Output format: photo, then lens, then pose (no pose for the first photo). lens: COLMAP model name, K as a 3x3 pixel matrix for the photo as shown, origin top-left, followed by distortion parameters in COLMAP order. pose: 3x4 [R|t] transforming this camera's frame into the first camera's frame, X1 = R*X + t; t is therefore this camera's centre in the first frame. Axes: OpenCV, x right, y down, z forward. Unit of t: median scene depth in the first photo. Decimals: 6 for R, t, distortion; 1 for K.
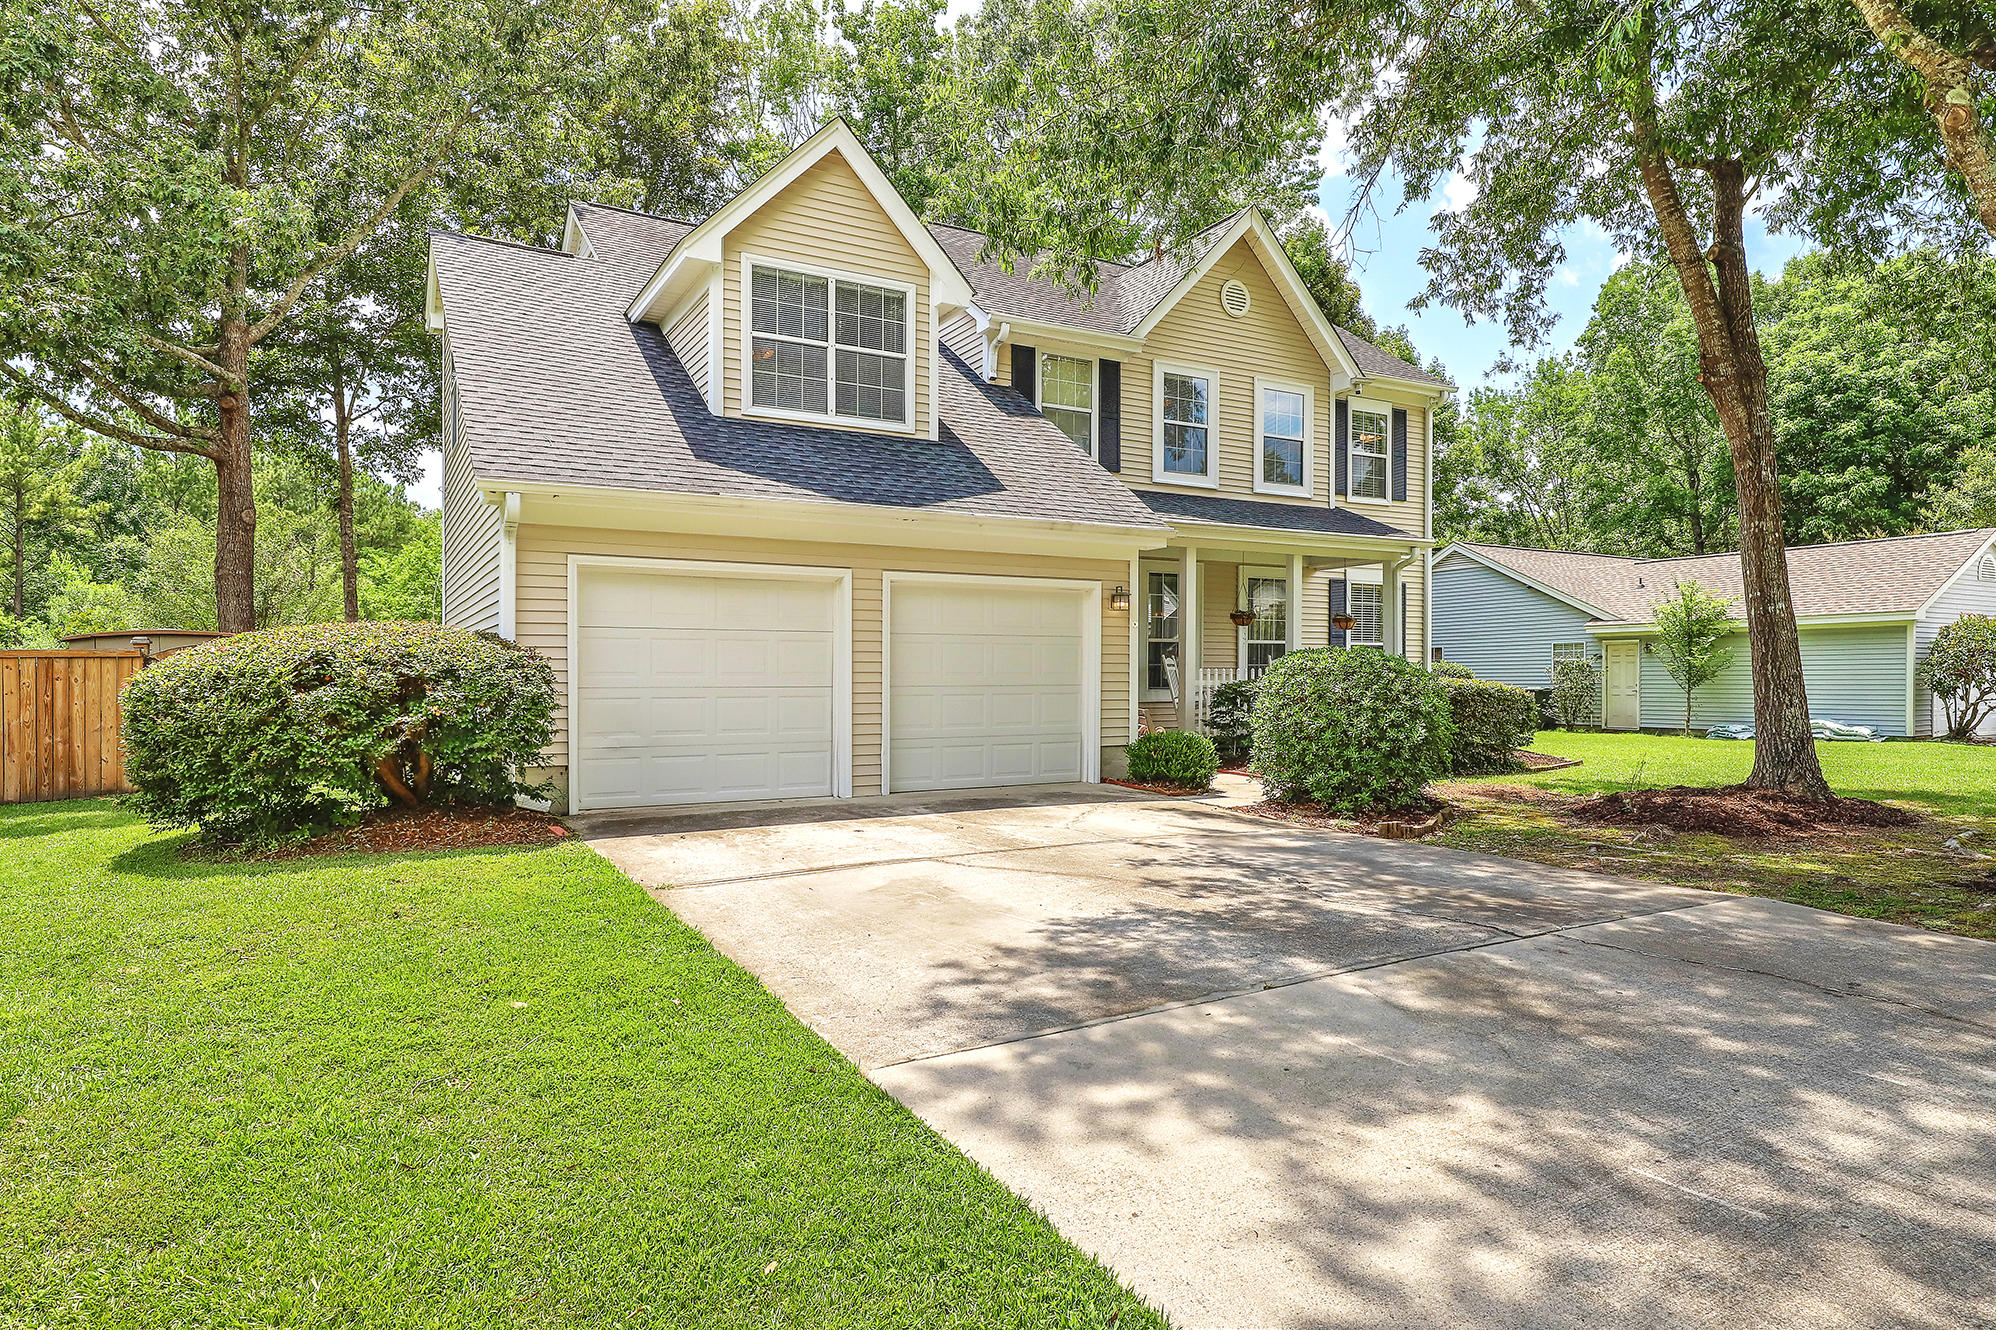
lens RADIAL K [[1146.4, 0, 998.0], [0, 1146.4, 676.9], [0, 0, 1]] dist [-0.002012, -0.000456]
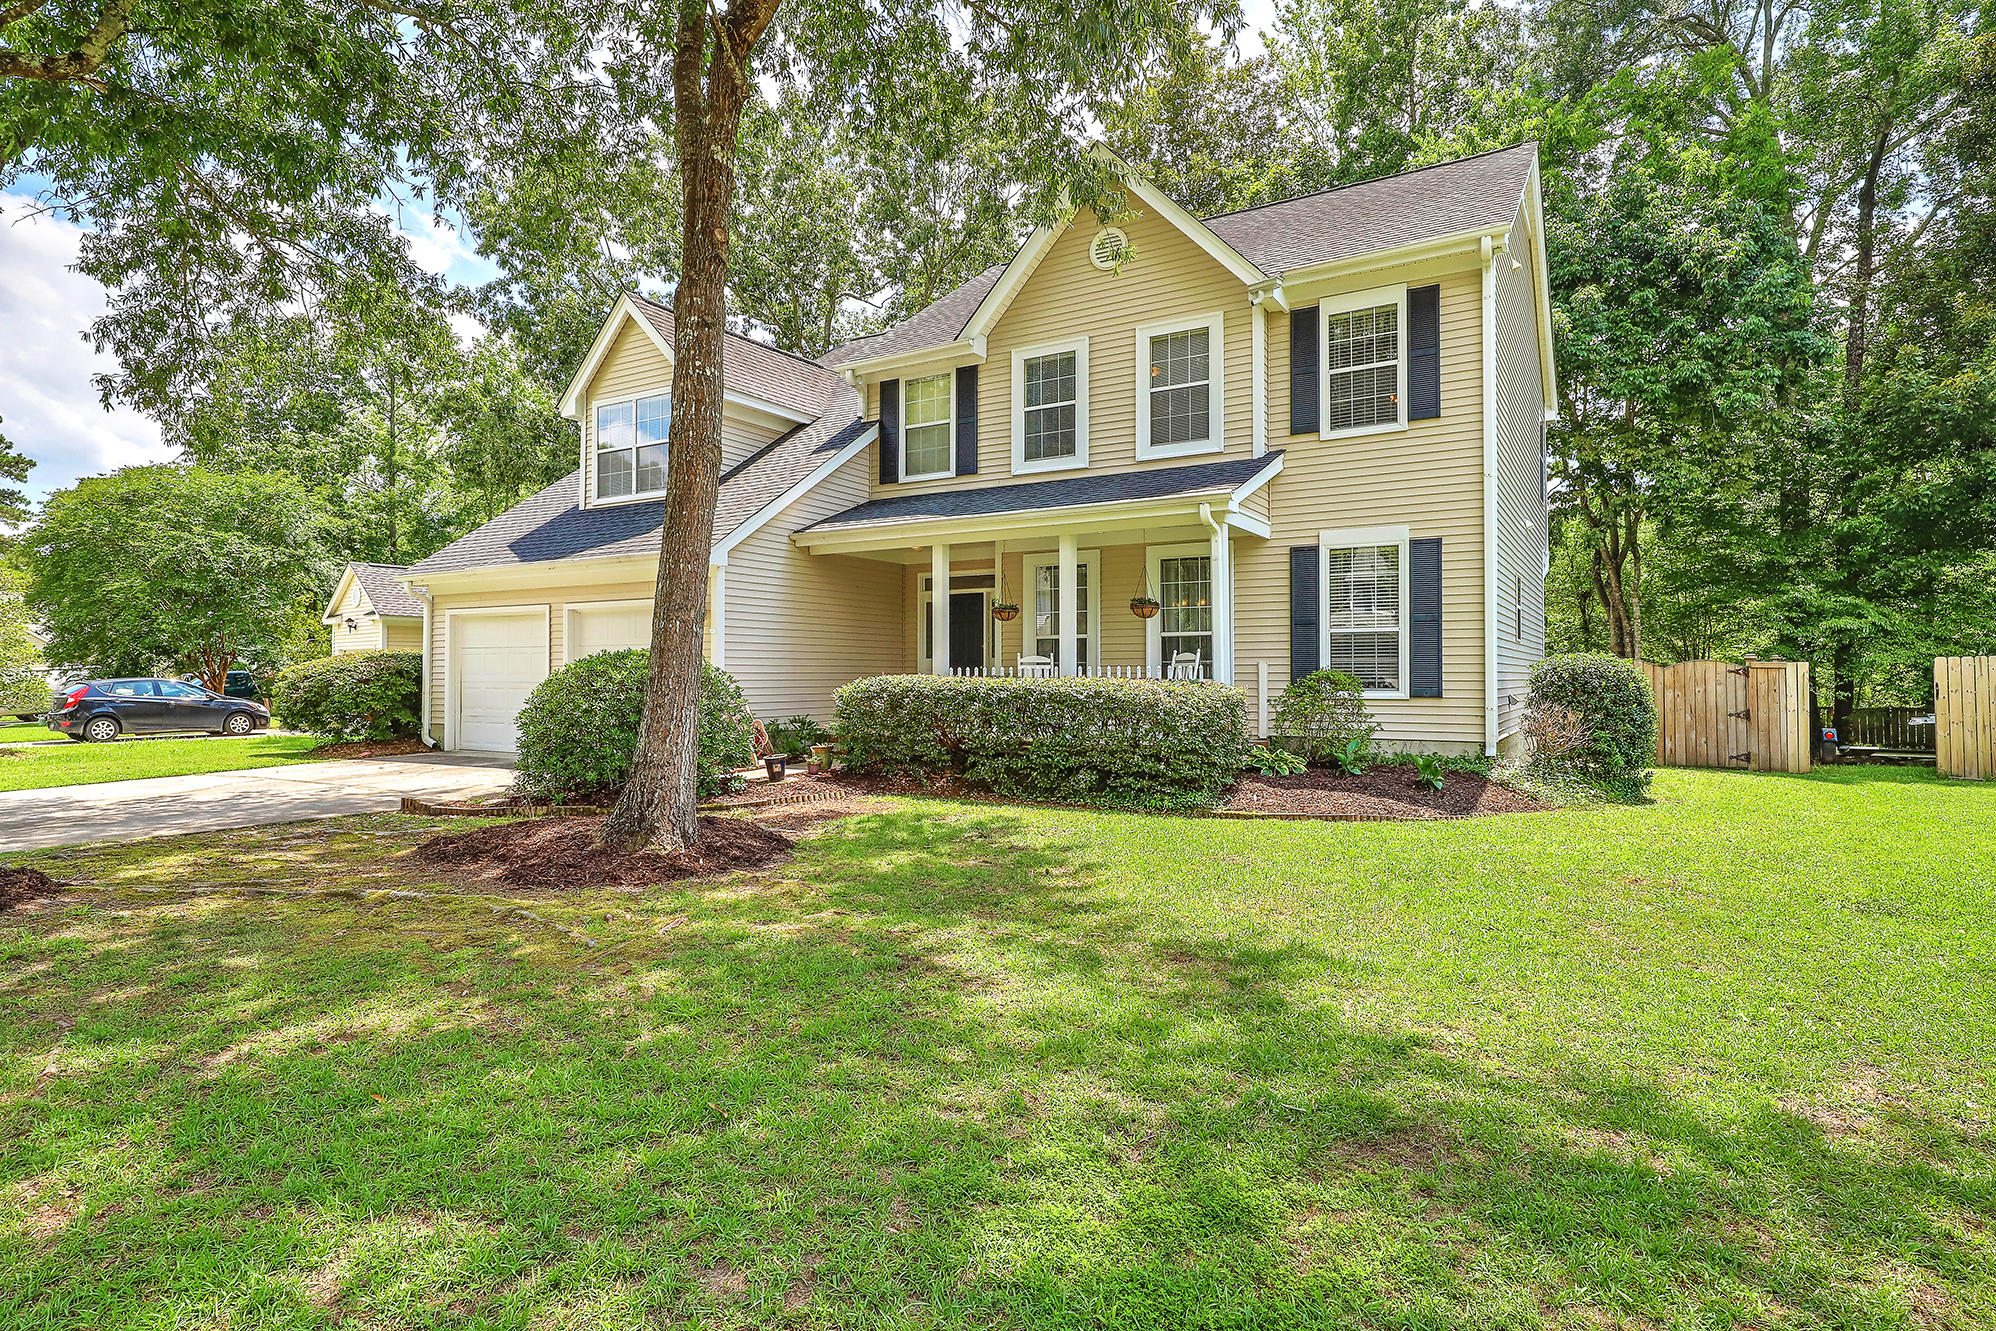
lens RADIAL K [[1067.7, 0, 1003.6], [0, 1067.7, 660.4], [0, 0, 1]] dist [-0.000193, -0.000093]
pose [[0.491726, -0.009675, -0.870696, 1.208783], [0.000971, 0.999944, -0.010564, -0.004368], [0.870750, 0.004349, 0.491707, 0.720295]]
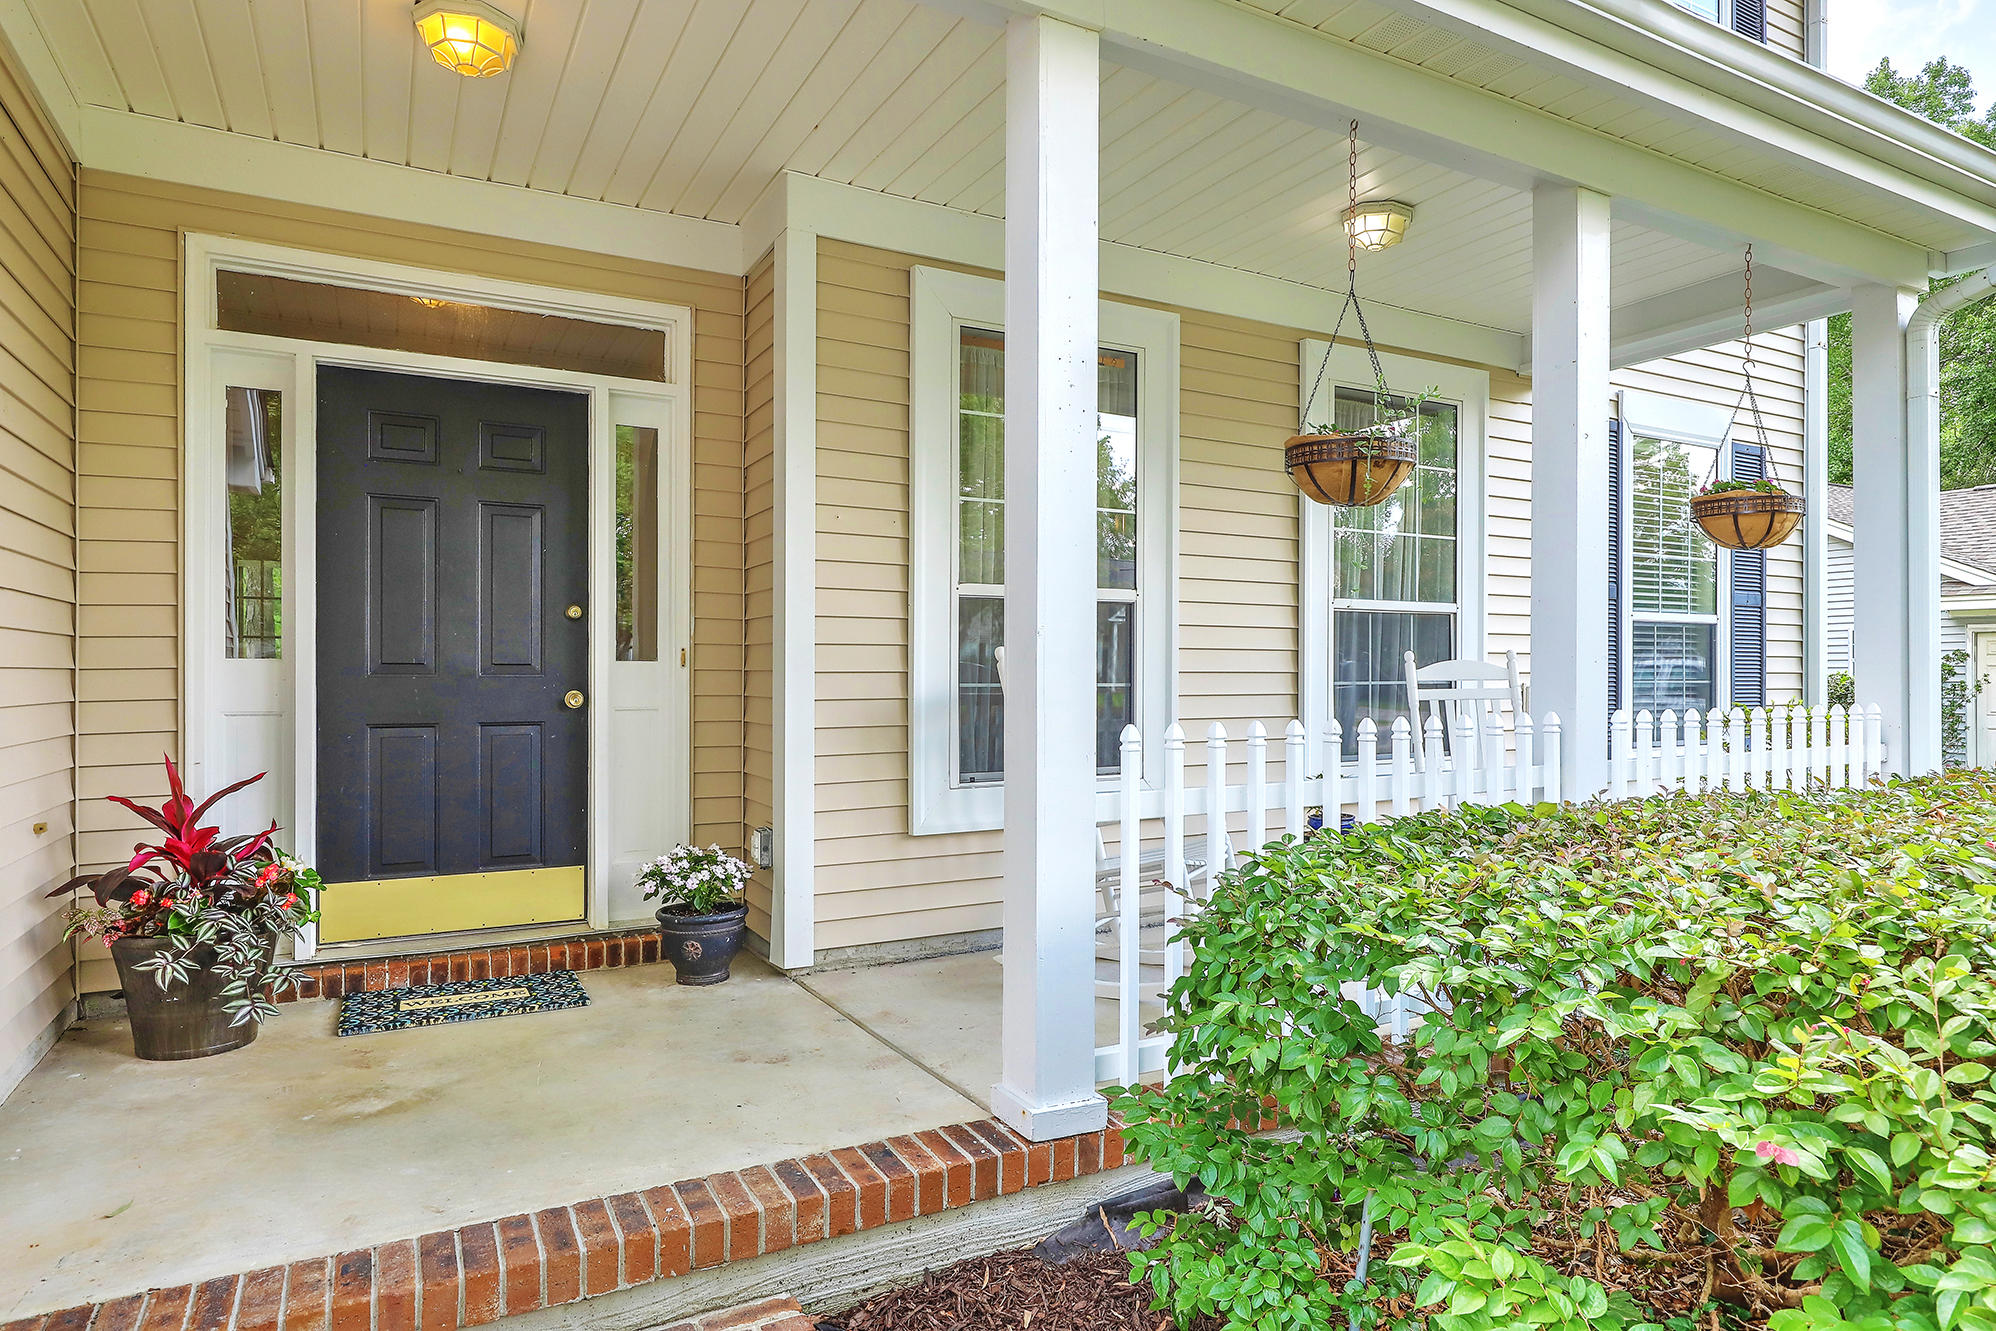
lens RADIAL K [[1146.4, 0, 993.6], [0, 1146.4, 671.0], [0, 0, 1]] dist [-0.002012, -0.000456]
pose [[0.999643, 0.000930, -0.026694, 0.201827], [-0.001115, 0.999976, -0.006905, -0.016103], [0.026686, 0.006932, 0.999620, 0.997899]]
